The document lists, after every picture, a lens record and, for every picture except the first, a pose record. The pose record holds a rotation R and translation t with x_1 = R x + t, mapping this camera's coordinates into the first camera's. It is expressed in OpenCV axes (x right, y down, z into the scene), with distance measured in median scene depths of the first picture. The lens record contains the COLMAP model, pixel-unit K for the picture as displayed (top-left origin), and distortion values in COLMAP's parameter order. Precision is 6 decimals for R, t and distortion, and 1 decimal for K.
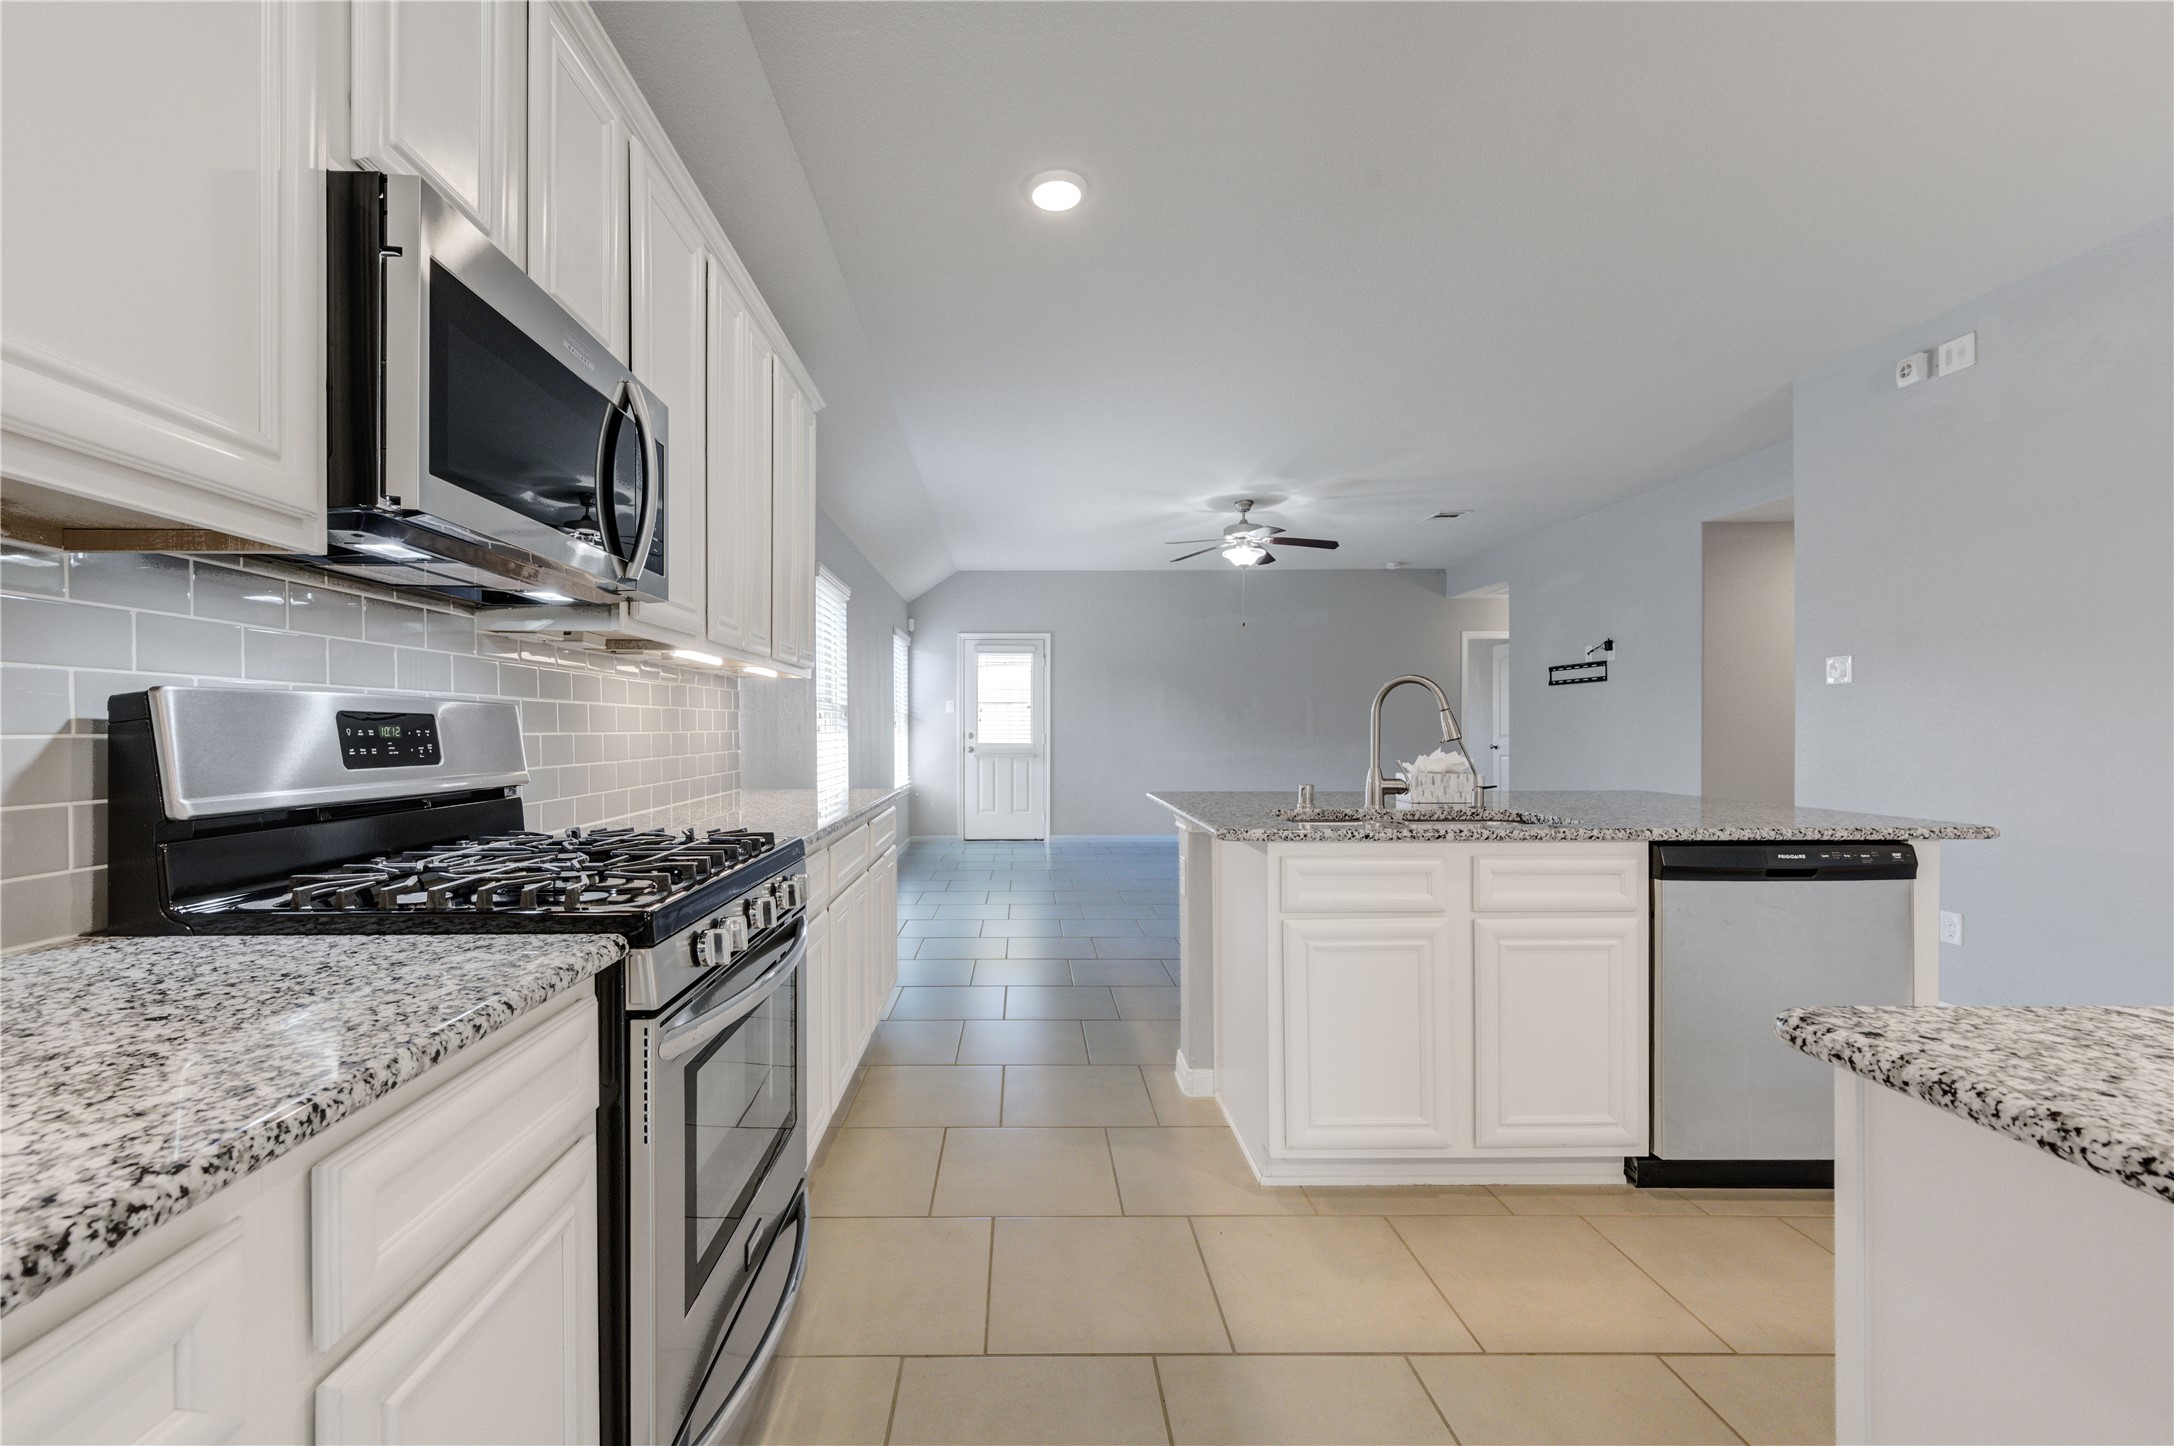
lens RADIAL K [[851.5, 0, 1039.8], [0, 851.5, 725.7], [0, 0, 1]] dist [-0.000403, 0.001091]
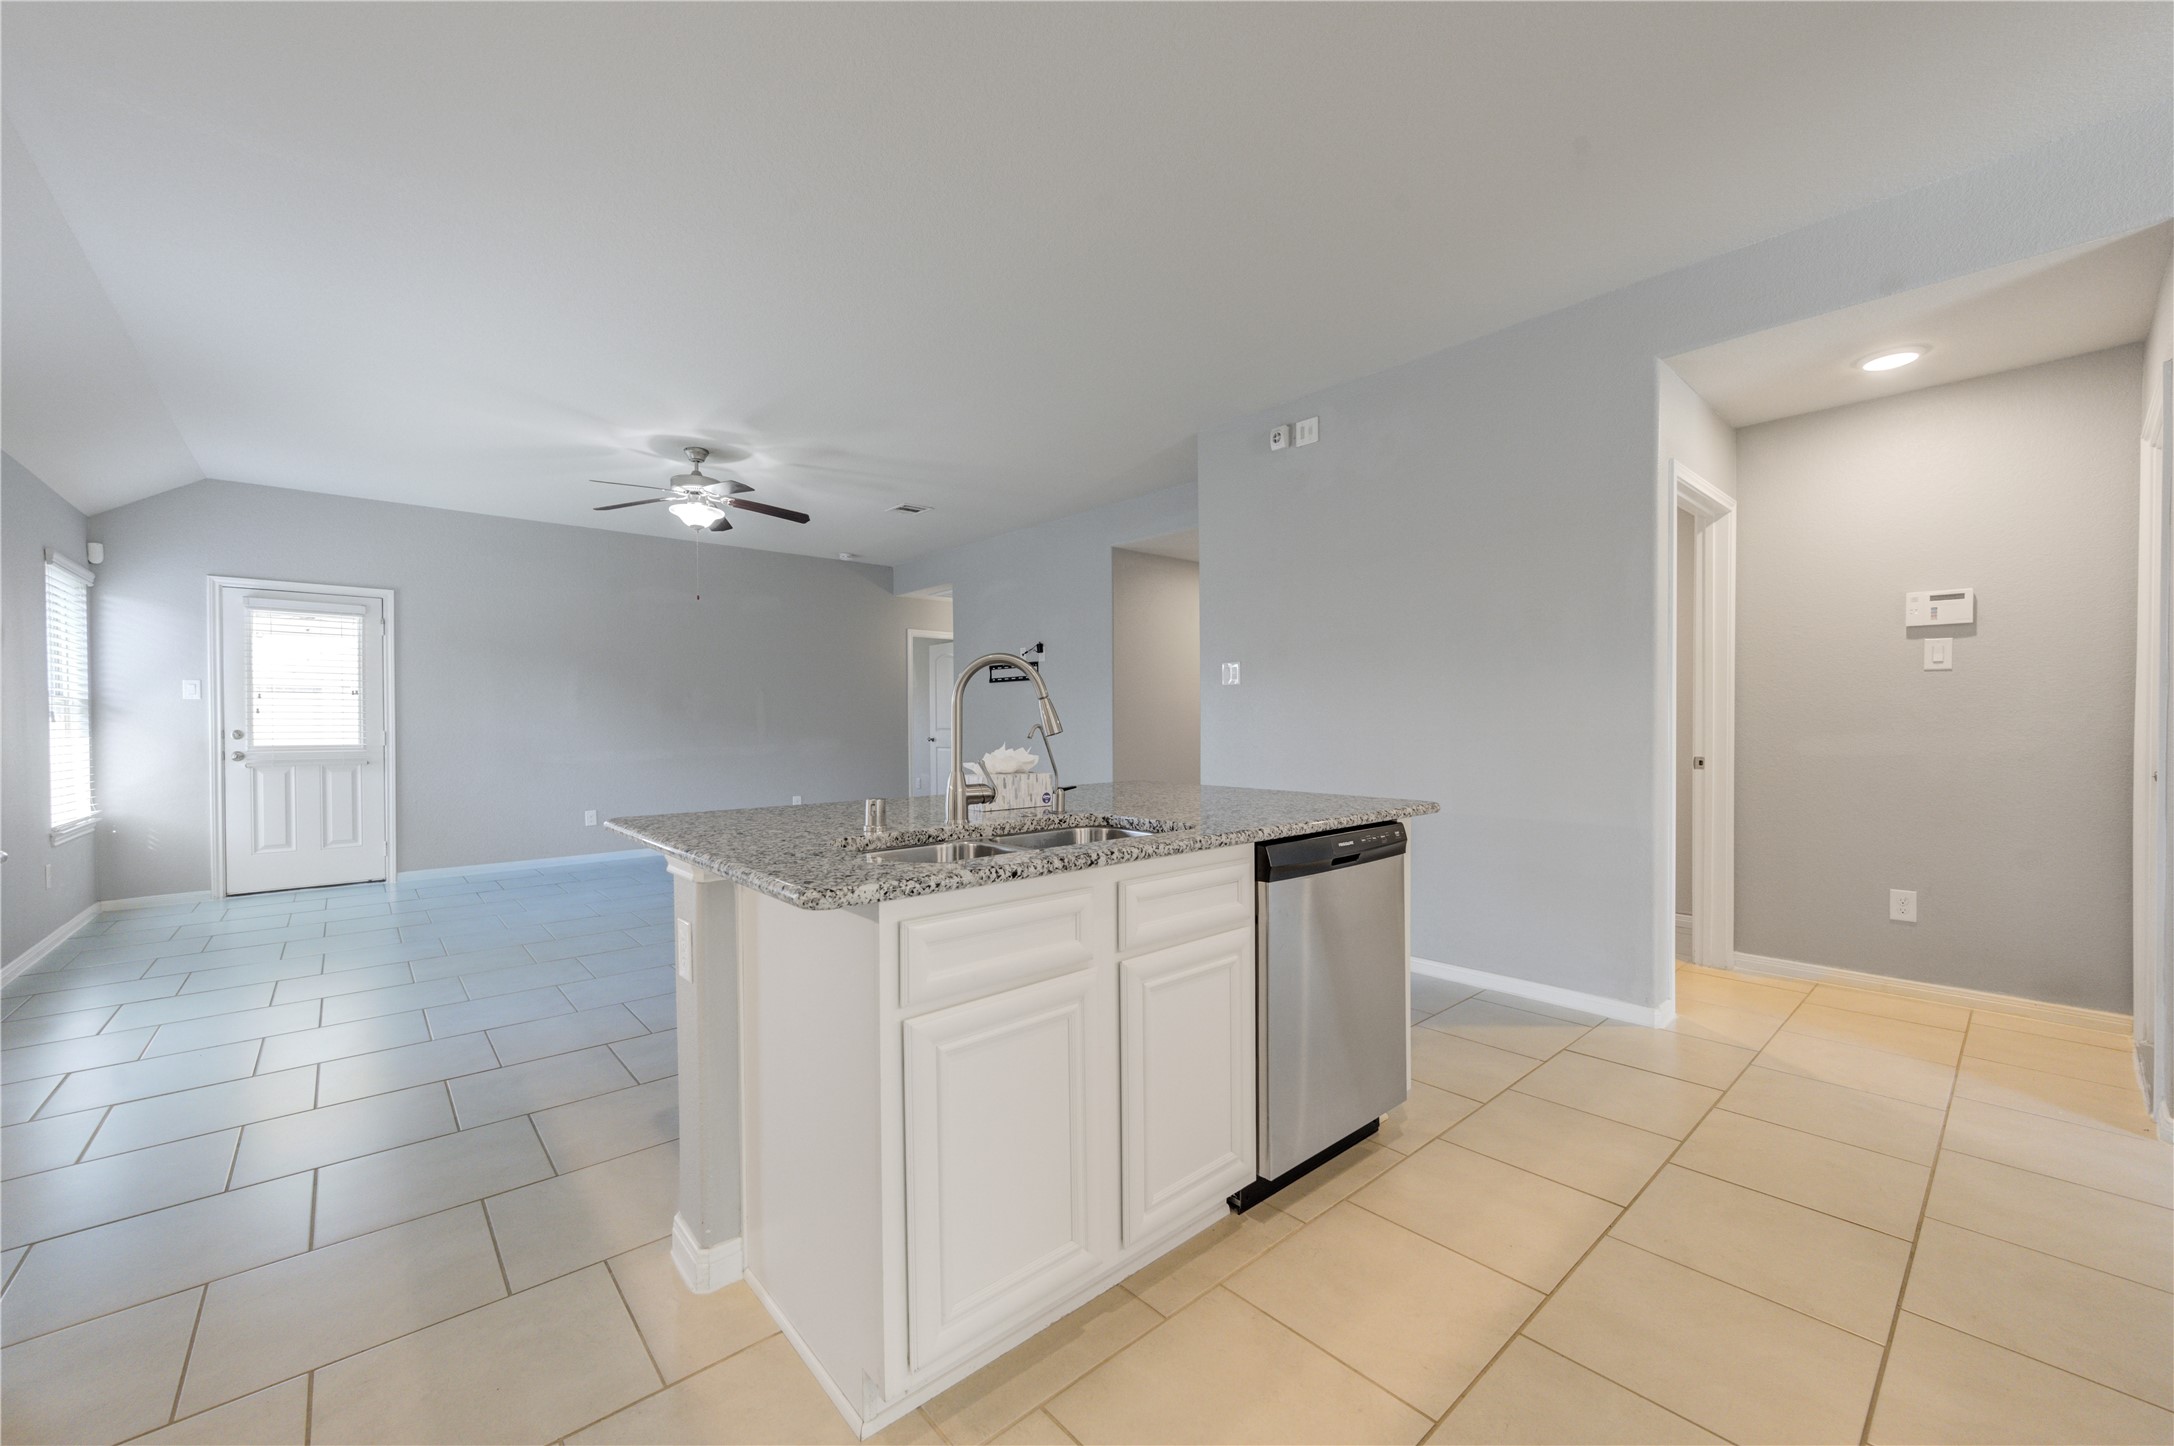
lens RADIAL K [[851.5, 0, 1094.0], [0, 851.5, 732.7], [0, 0, 1]] dist [-0.000403, 0.001091]
pose [[0.762702, -0.009076, 0.646686, -0.005343], [0.000011, 0.999902, 0.014019, 0.001649], [-0.646750, -0.010685, 0.762627, 0.149905]]
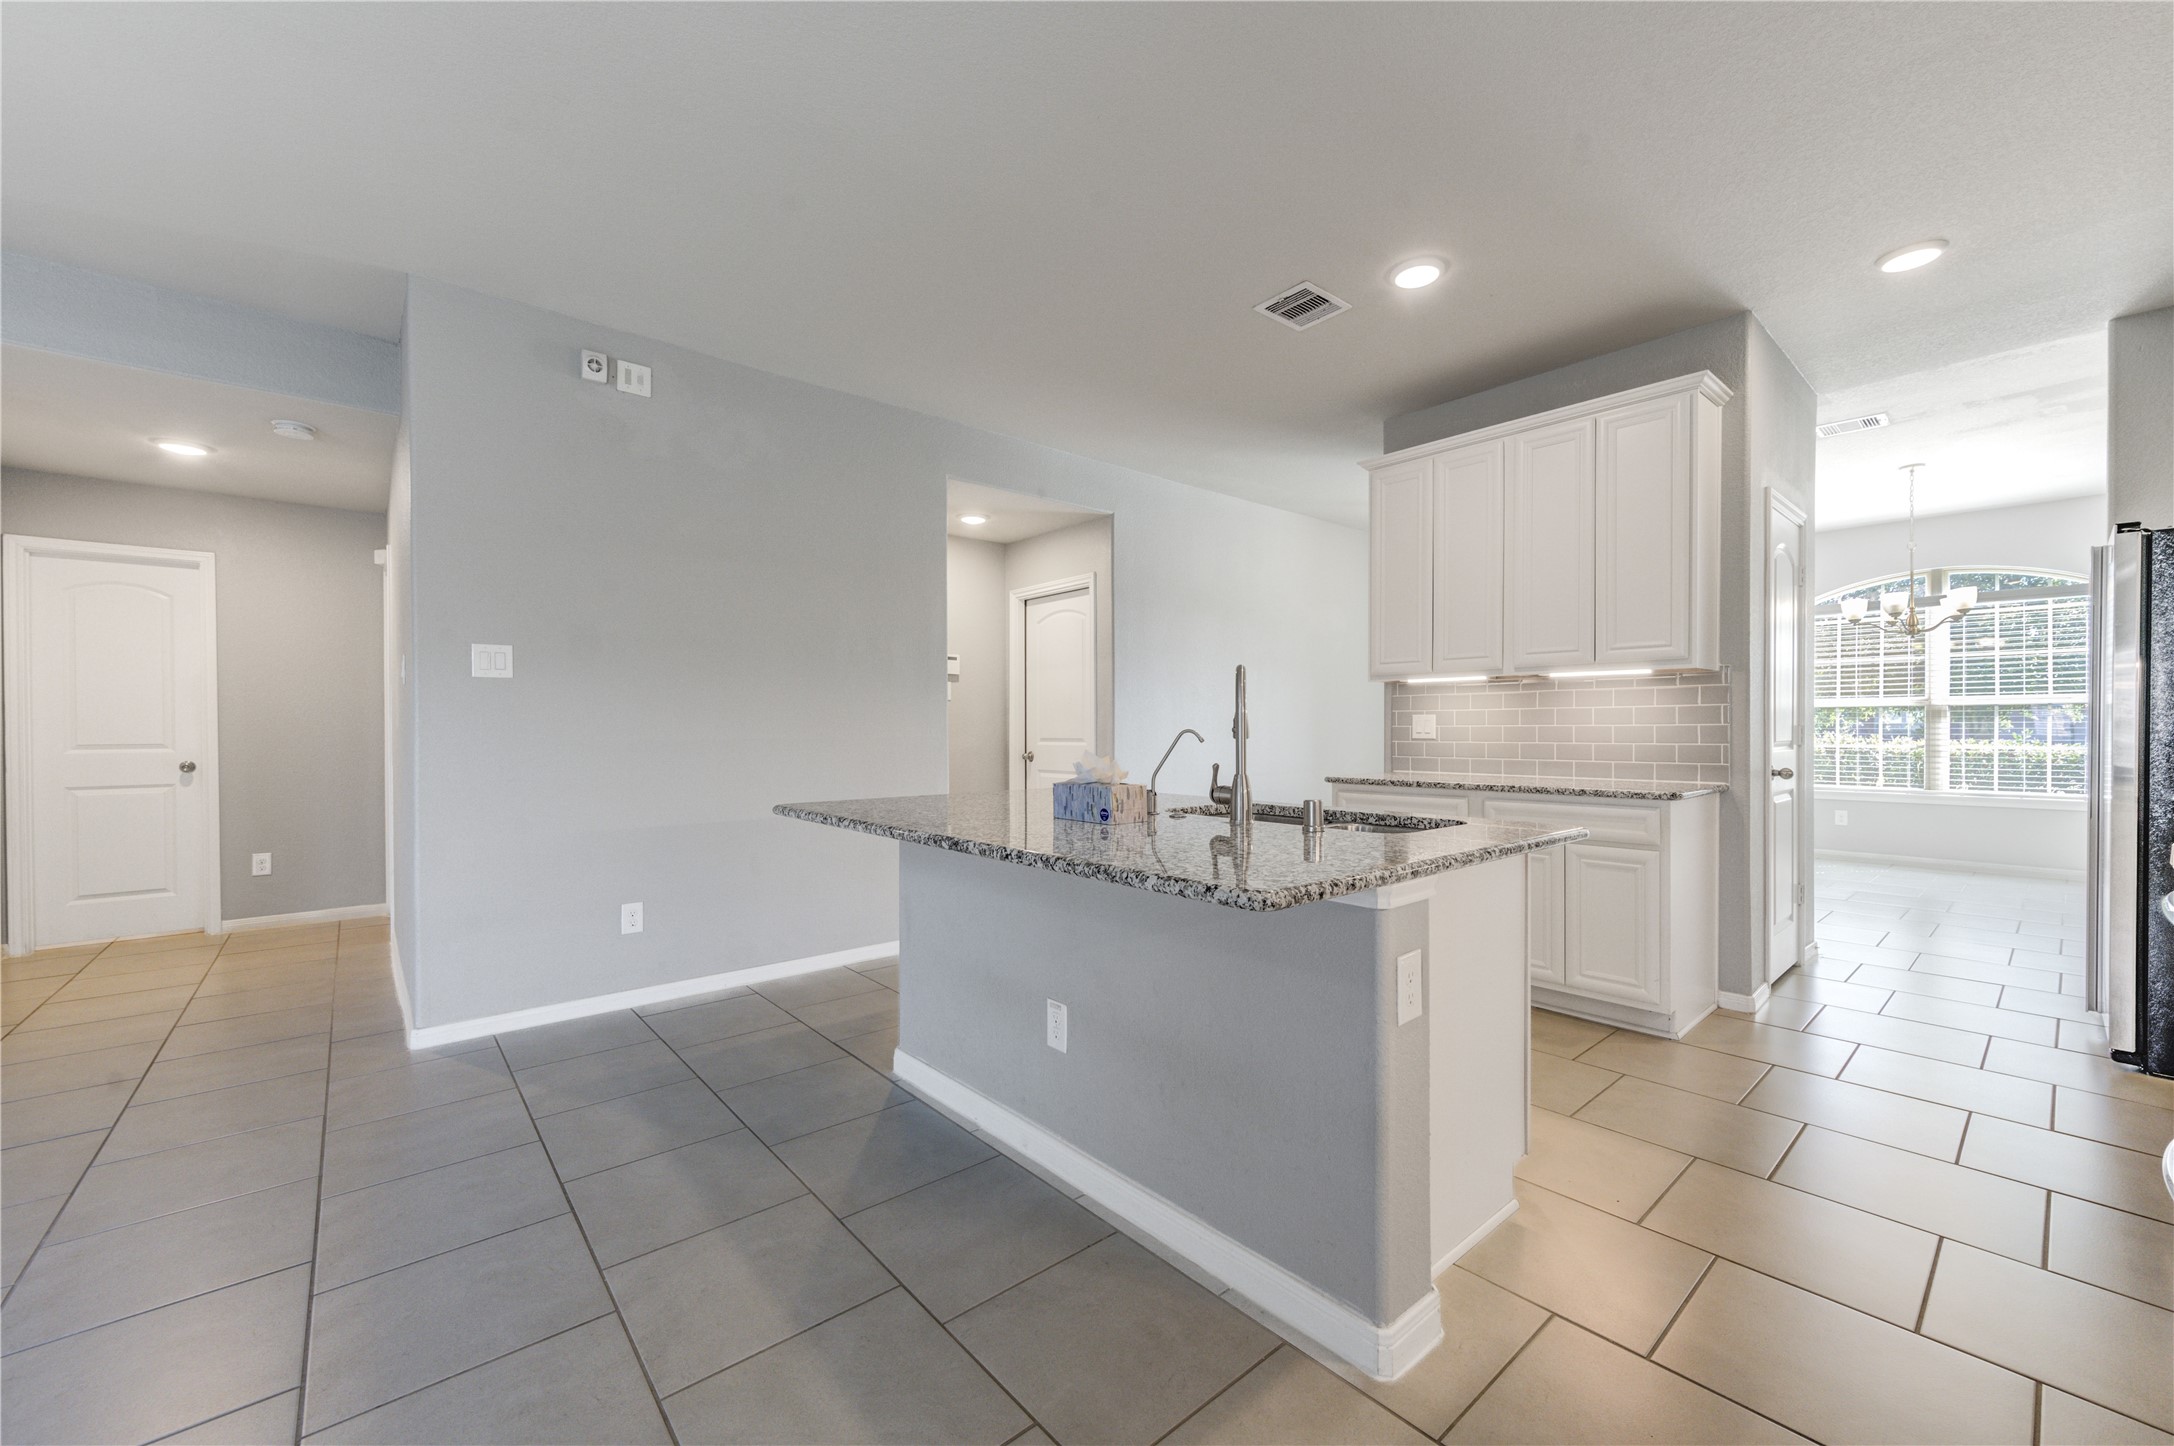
lens RADIAL K [[851.5, 0, 1083.5], [0, 851.5, 733.4], [0, 0, 1]] dist [-0.000403, 0.001091]
pose [[-0.632571, -0.001241, 0.774501, -0.070226], [0.001633, 0.999994, 0.002936, 0.003970], [-0.774501, 0.003122, -0.632566, 0.841206]]
